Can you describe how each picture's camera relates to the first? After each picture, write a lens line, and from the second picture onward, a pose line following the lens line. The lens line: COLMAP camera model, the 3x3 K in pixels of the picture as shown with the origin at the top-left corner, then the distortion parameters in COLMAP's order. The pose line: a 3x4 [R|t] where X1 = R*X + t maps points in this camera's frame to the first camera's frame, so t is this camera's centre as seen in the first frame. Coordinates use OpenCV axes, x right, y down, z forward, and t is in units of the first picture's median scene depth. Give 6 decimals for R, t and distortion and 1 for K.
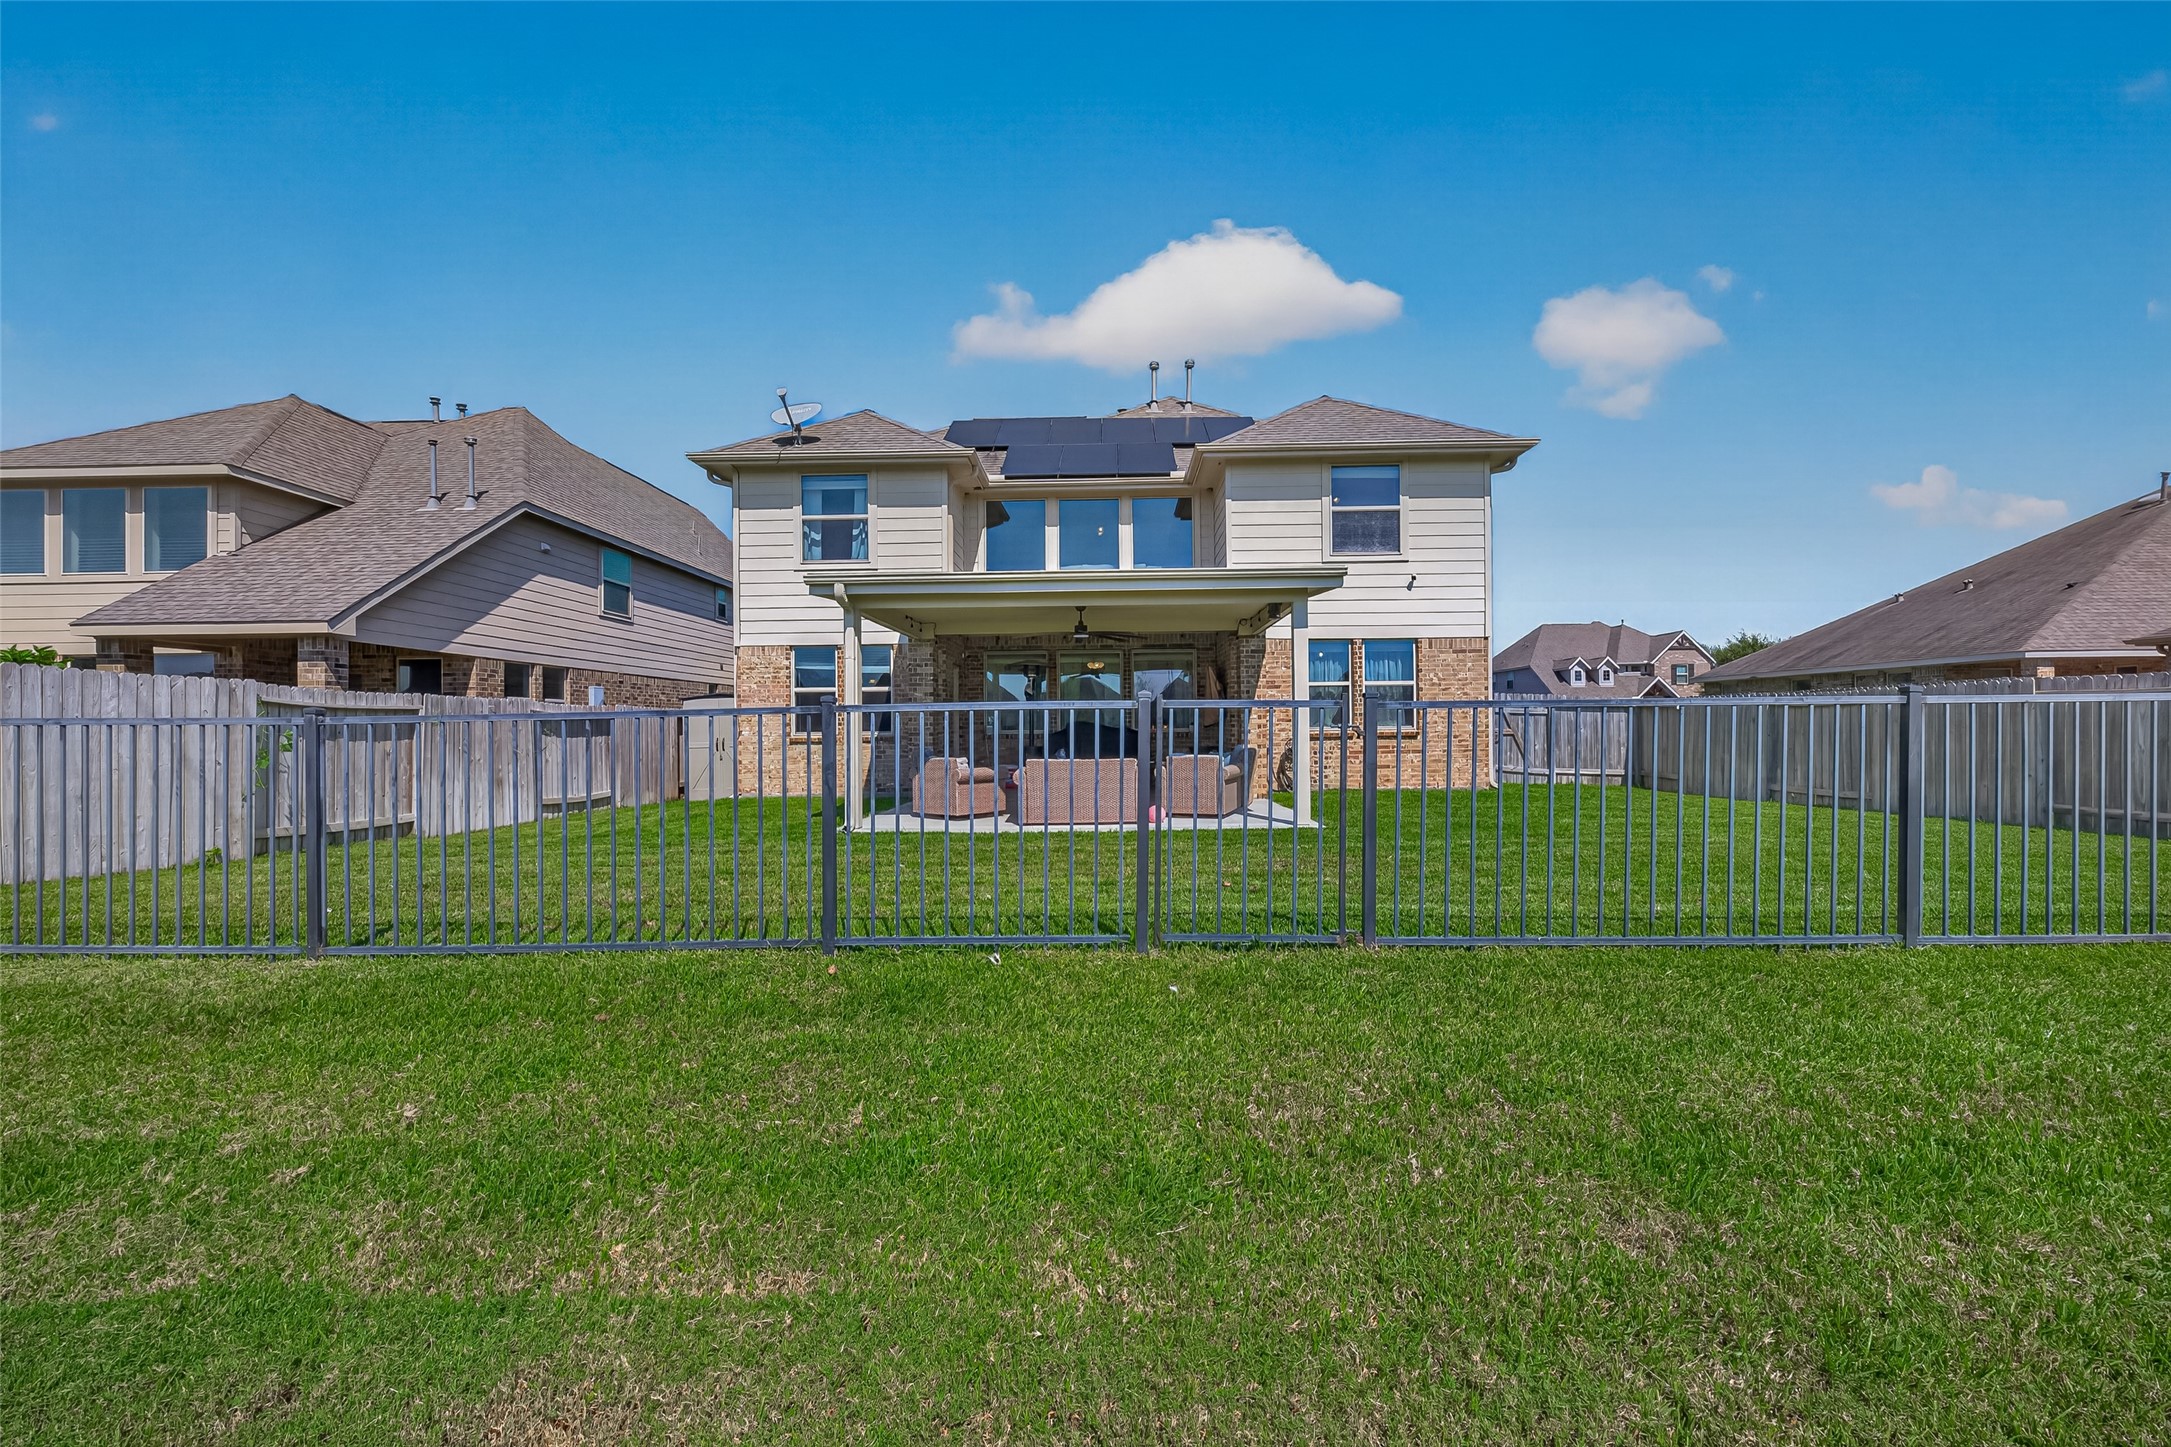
lens RADIAL K [[911.7, 0, 1056.8], [0, 911.7, 736.2], [0, 0, 1]] dist [0.001354, 0.000174]
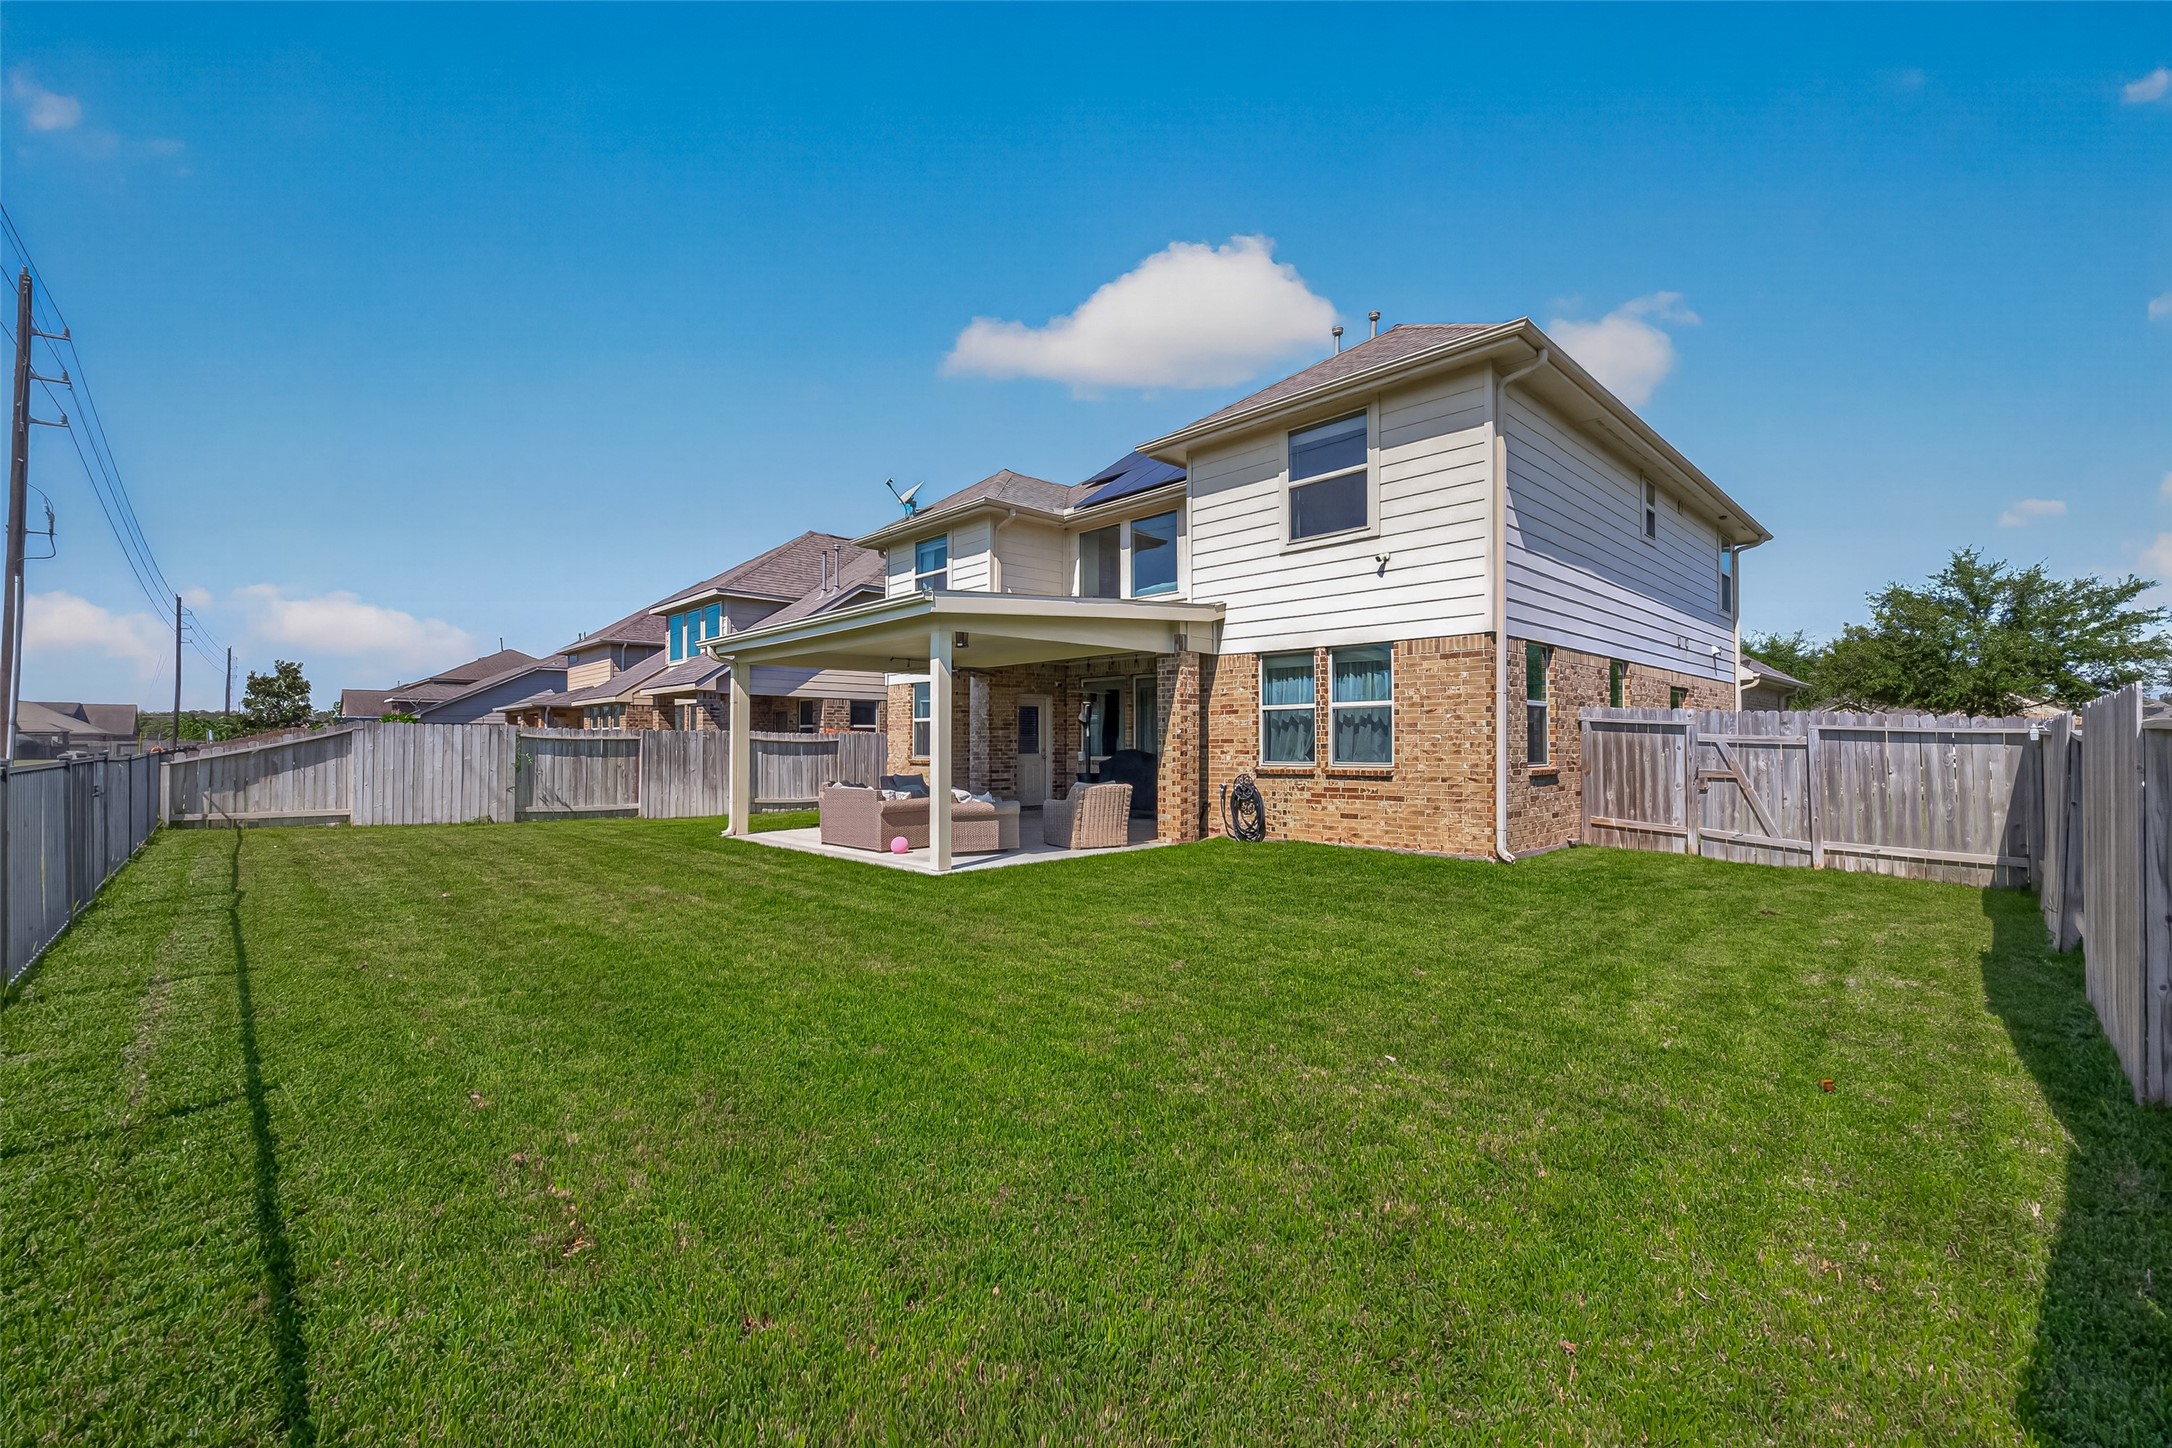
lens RADIAL K [[897.8, 0, 1087.6], [0, 897.8, 738.6], [0, 0, 1]] dist [-0.000658, 0.000016]
pose [[0.704569, 0.005408, -0.709615, 0.730701], [-0.010545, 0.999940, -0.002849, -0.025965], [0.709557, 0.009490, 0.704584, 0.329941]]
